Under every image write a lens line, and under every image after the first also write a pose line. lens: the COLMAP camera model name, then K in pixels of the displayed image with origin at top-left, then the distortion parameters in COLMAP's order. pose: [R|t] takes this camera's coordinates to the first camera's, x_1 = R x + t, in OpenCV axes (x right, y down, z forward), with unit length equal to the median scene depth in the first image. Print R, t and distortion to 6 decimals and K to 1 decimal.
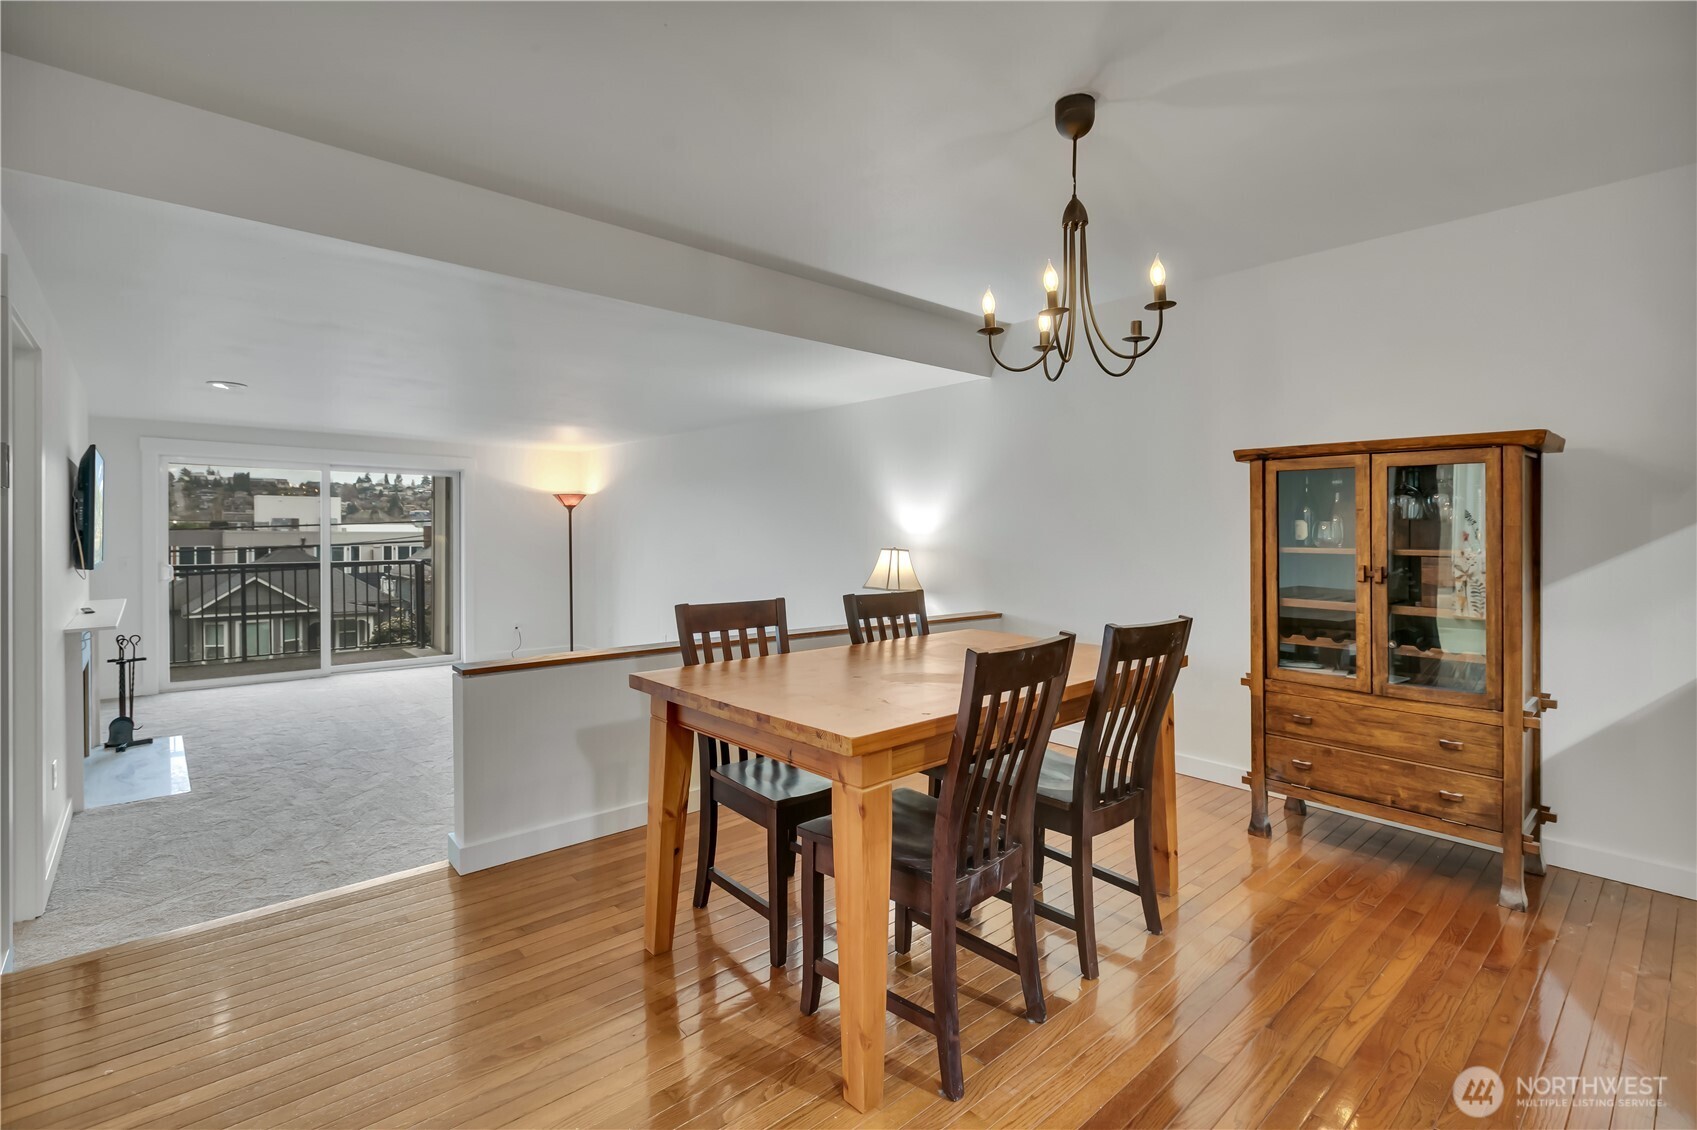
lens RADIAL K [[776.7, 0, 850.1], [0, 776.7, 532.4], [0, 0, 1]] dist [0.002530, 0.000557]
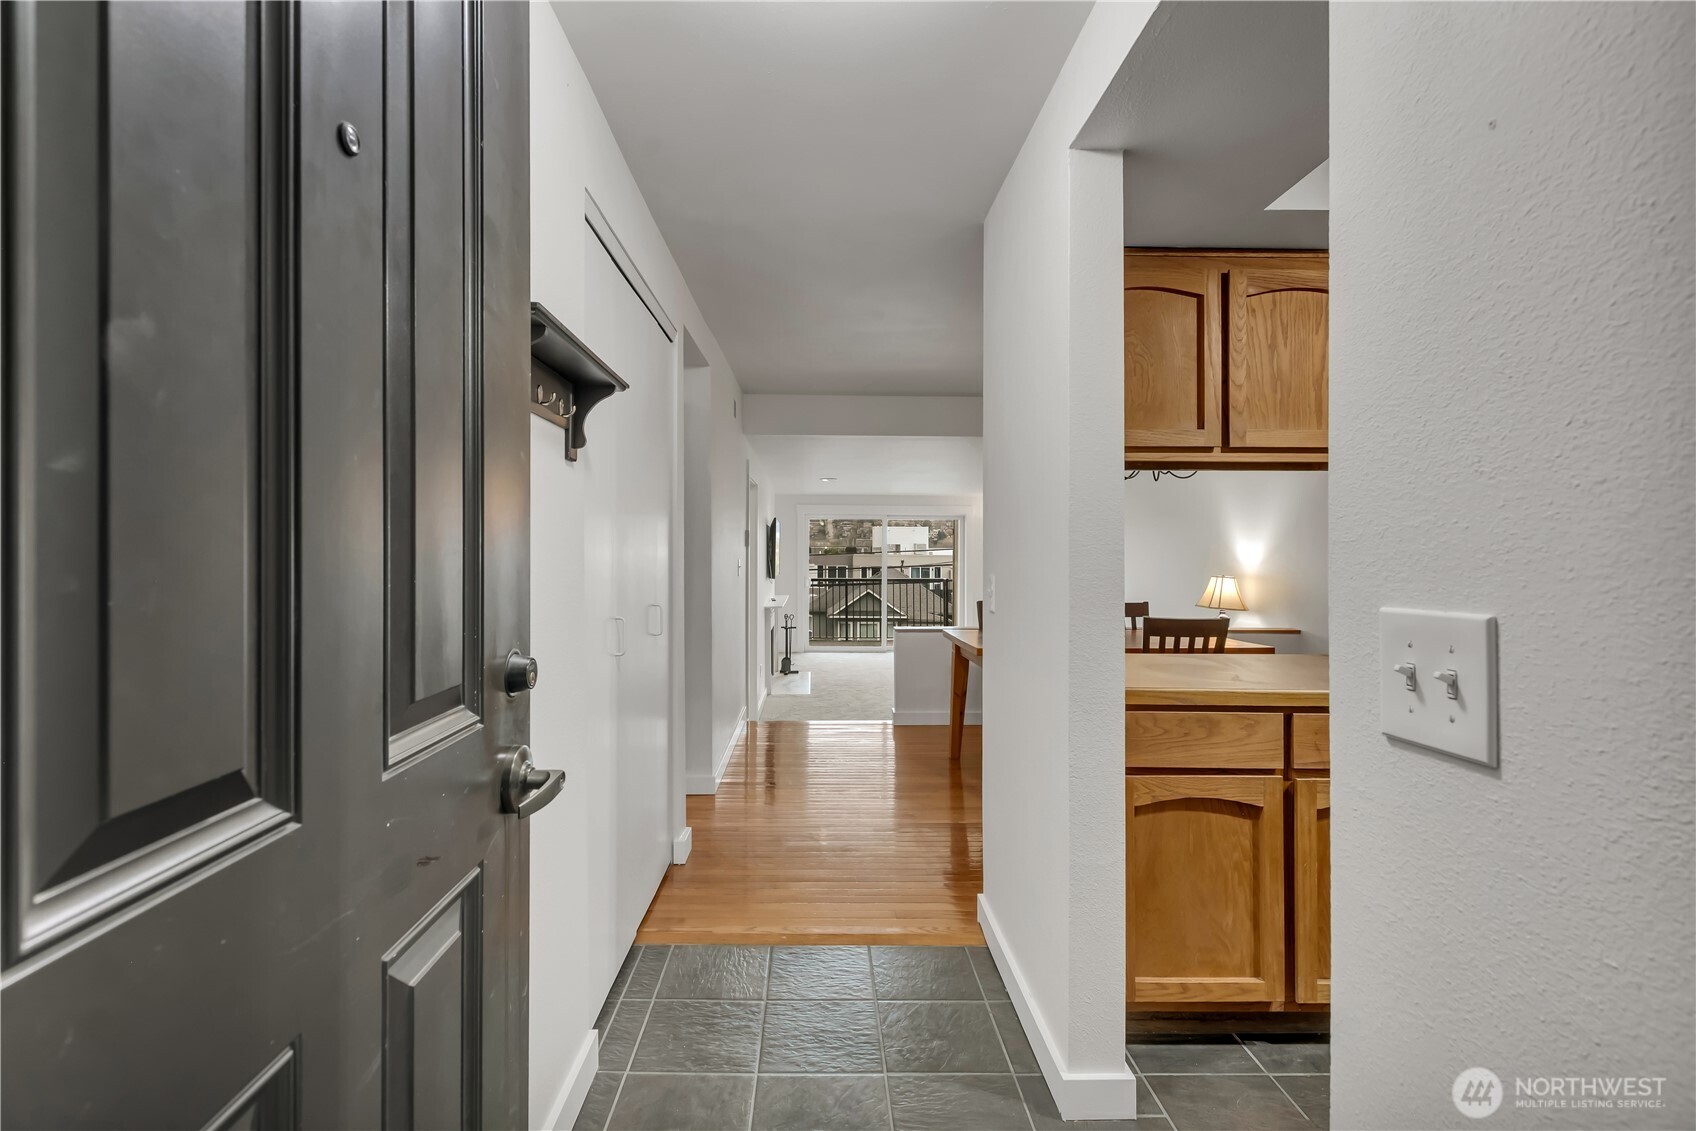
lens RADIAL K [[783.6, 0, 849.9], [0, 783.6, 537.8], [0, 0, 1]] dist [-0.000202, -0.000179]
pose [[0.772617, -0.011039, -0.634777, 0.325289], [-0.003478, 0.999760, -0.021619, -0.010121], [0.634863, 0.018911, 0.772393, -0.310596]]
